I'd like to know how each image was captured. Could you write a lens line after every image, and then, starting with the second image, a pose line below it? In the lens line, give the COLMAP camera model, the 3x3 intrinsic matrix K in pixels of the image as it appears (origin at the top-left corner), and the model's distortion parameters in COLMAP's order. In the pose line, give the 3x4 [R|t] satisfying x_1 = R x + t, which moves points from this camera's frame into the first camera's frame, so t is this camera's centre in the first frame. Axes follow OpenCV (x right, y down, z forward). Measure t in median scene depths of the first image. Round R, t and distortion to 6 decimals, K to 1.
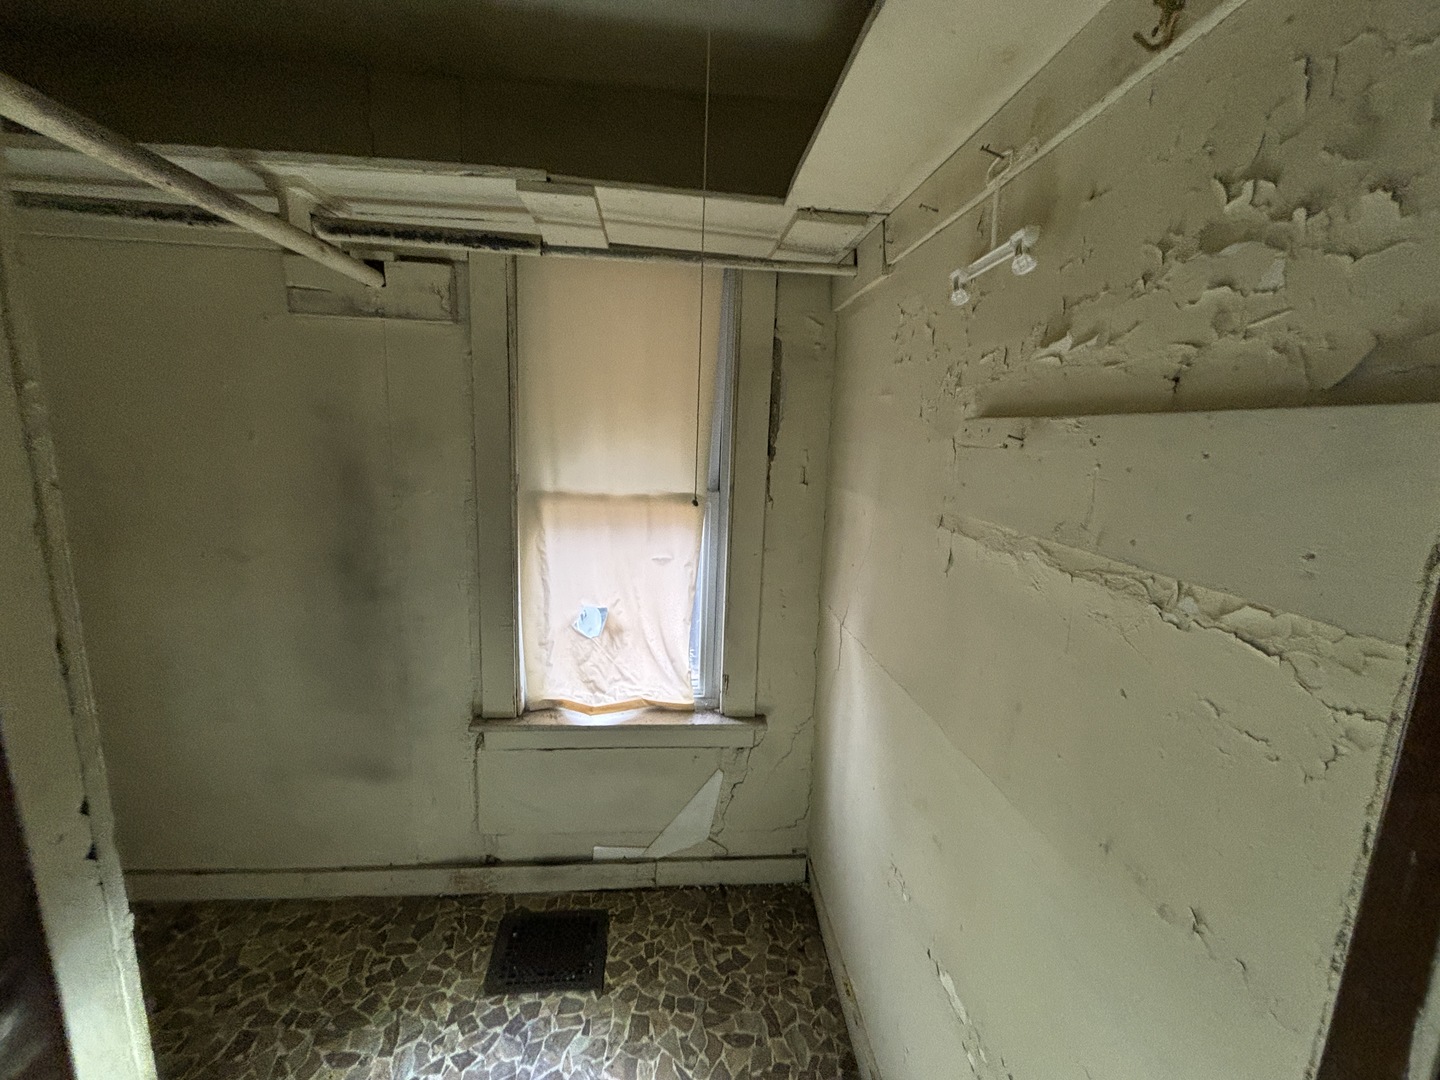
lens RADIAL K [[580.0, 0, 720.0], [0, 580.0, 540.0], [0, 0, 1]] dist [0.001186, 0.000236]
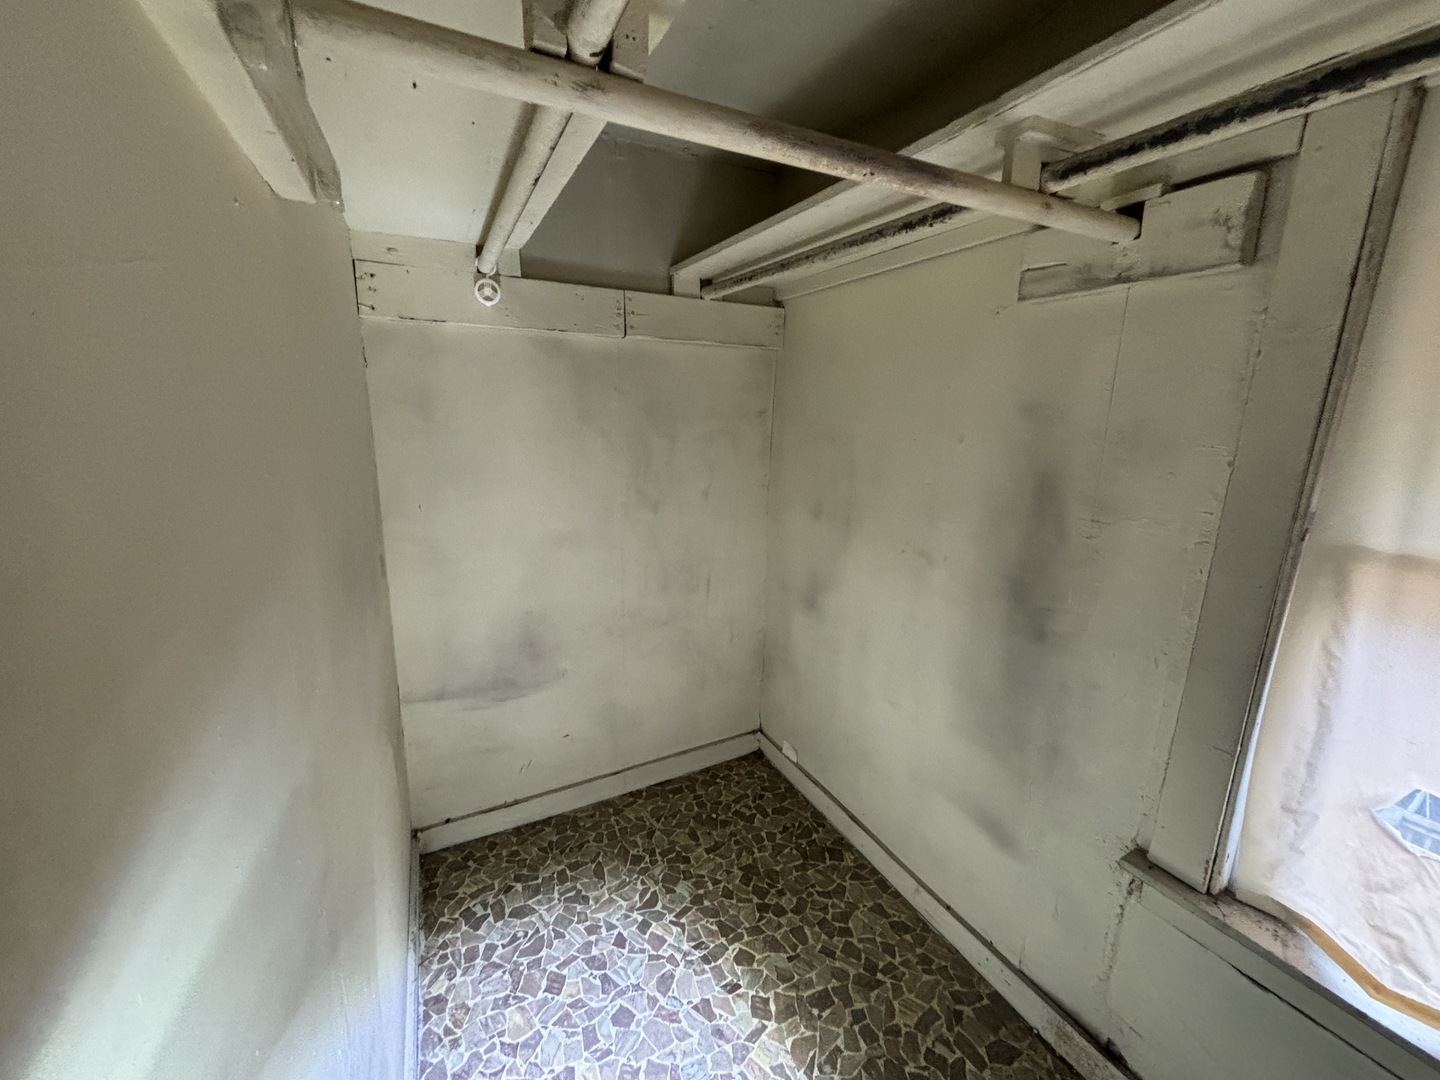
lens RADIAL K [[580.0, 0, 720.0], [0, 580.0, 540.0], [0, 0, 1]] dist [0.001186, 0.000236]
pose [[0.377287, 0.168437, -0.910650, -0.044212], [-0.171886, 0.978972, 0.109860, -0.049373], [0.910005, 0.115079, 0.398306, 0.244775]]
